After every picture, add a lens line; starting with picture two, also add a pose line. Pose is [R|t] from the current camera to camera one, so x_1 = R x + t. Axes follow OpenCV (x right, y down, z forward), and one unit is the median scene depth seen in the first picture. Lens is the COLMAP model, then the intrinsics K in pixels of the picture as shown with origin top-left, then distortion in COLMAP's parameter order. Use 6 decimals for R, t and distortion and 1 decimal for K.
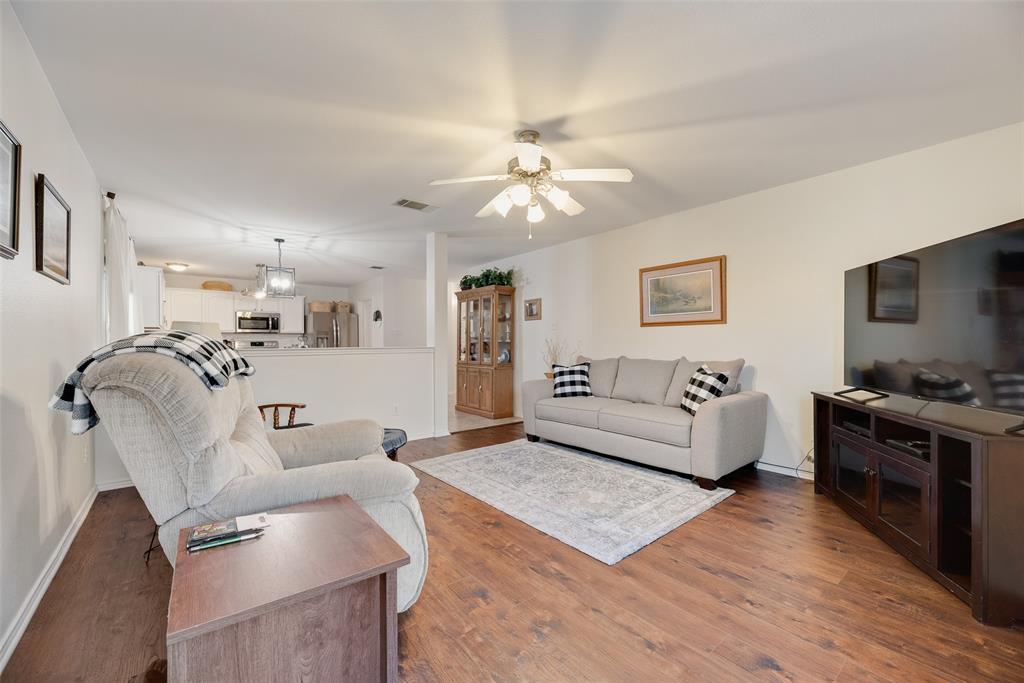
lens RADIAL K [[412.2, 0, 511.4], [0, 412.2, 344.7], [0, 0, 1]] dist [0.004317, -0.000584]
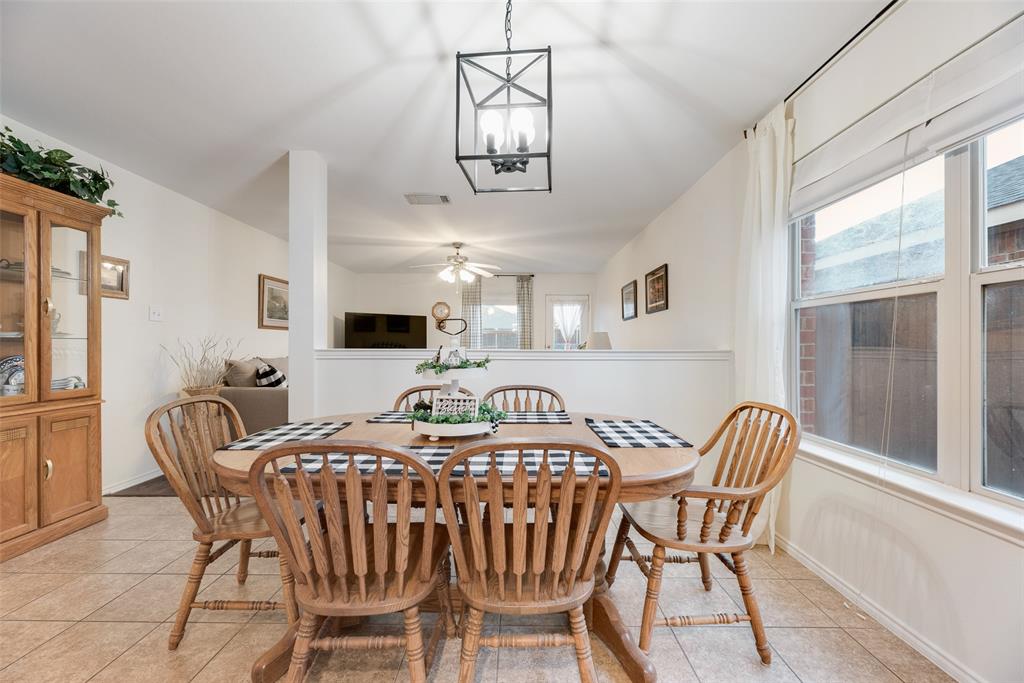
lens RADIAL K [[412.2, 0, 513.5], [0, 412.2, 344.7], [0, 0, 1]] dist [0.004317, -0.000584]
pose [[-0.774561, 0.002607, 0.632493, -0.871945], [0.004145, 0.999991, 0.000955, -0.000502], [-0.632485, 0.003361, -0.774565, 1.428111]]
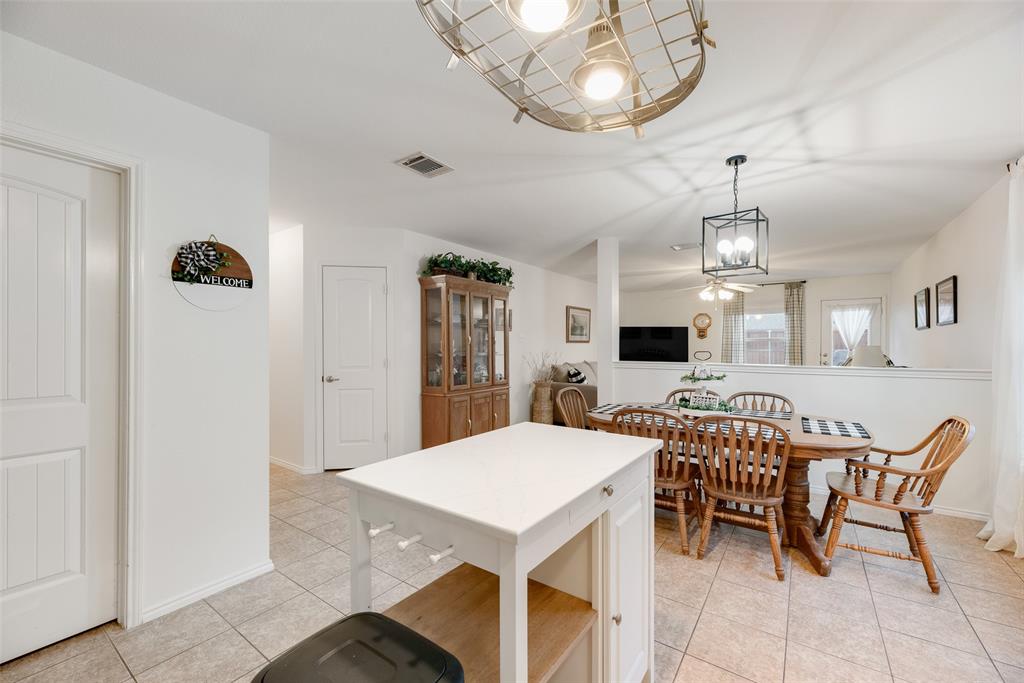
lens RADIAL K [[412.2, 0, 513.0], [0, 412.2, 346.0], [0, 0, 1]] dist [0.004317, -0.000584]
pose [[-0.271143, 0.001857, 0.962537, -1.139120], [0.006724, 0.999977, -0.000035, -0.033821], [-0.962516, 0.006463, -0.271150, 1.638419]]
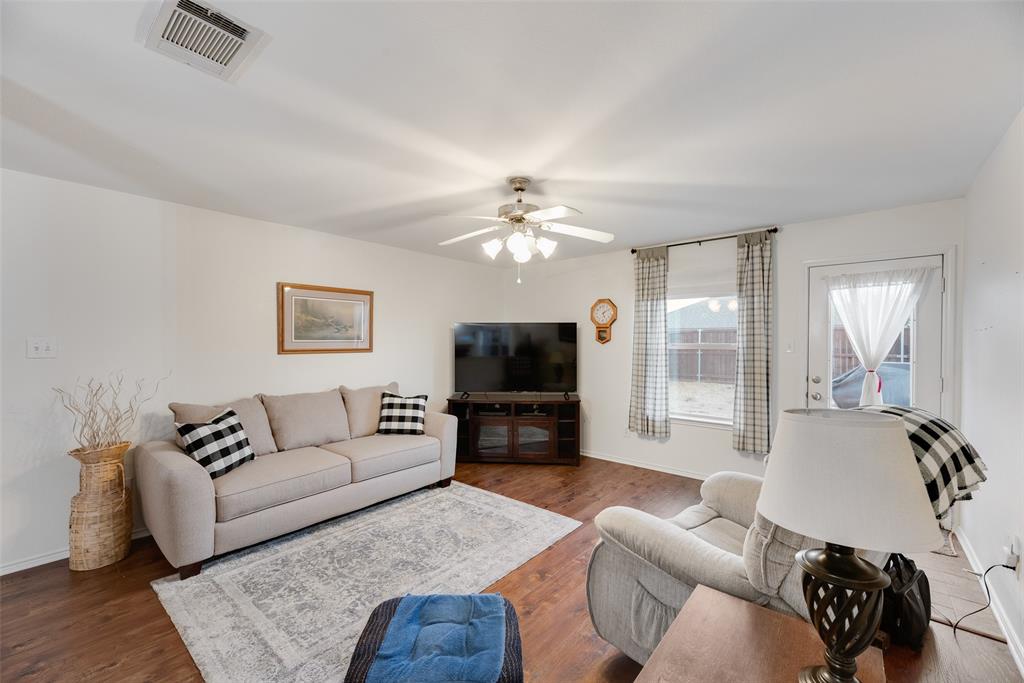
lens RADIAL K [[412.2, 0, 513.6], [0, 412.2, 344.0], [0, 0, 1]] dist [0.004317, -0.000584]
pose [[-0.181637, -0.001862, 0.983364, -0.563864], [0.005183, 0.999983, 0.002851, -0.064213], [-0.983352, 0.005614, -0.181624, 0.707472]]
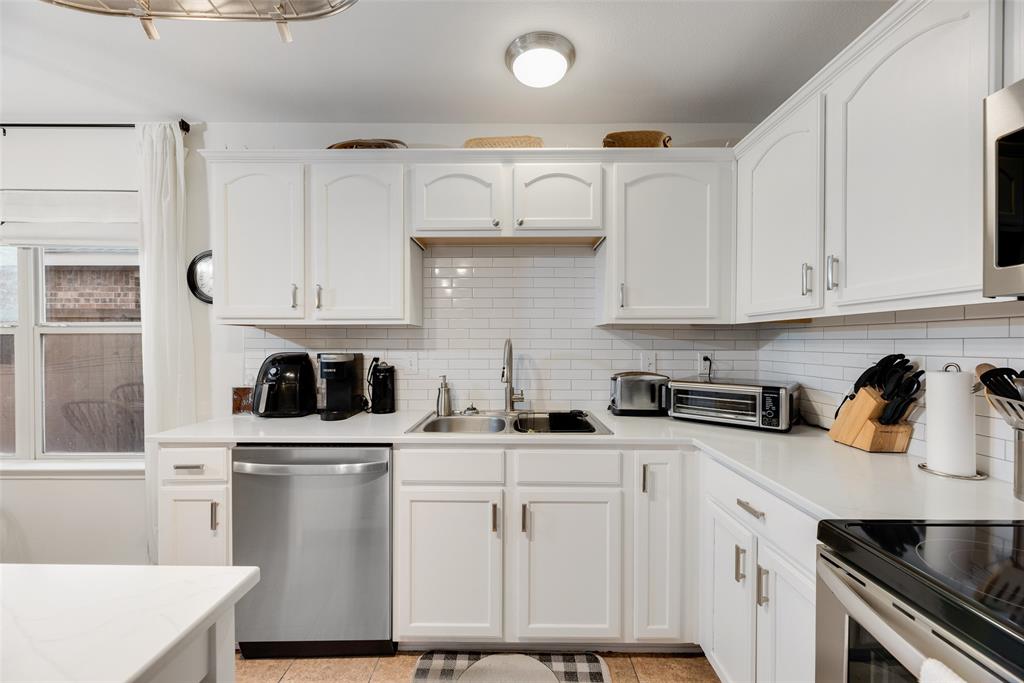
lens RADIAL K [[412.2, 0, 516.1], [0, 412.2, 346.7], [0, 0, 1]] dist [0.004317, -0.000584]
pose [[-0.629189, 0.012384, -0.777153, -0.918560], [-0.001665, 0.999849, 0.017280, -0.036728], [0.777250, 0.012167, -0.629074, 1.753985]]
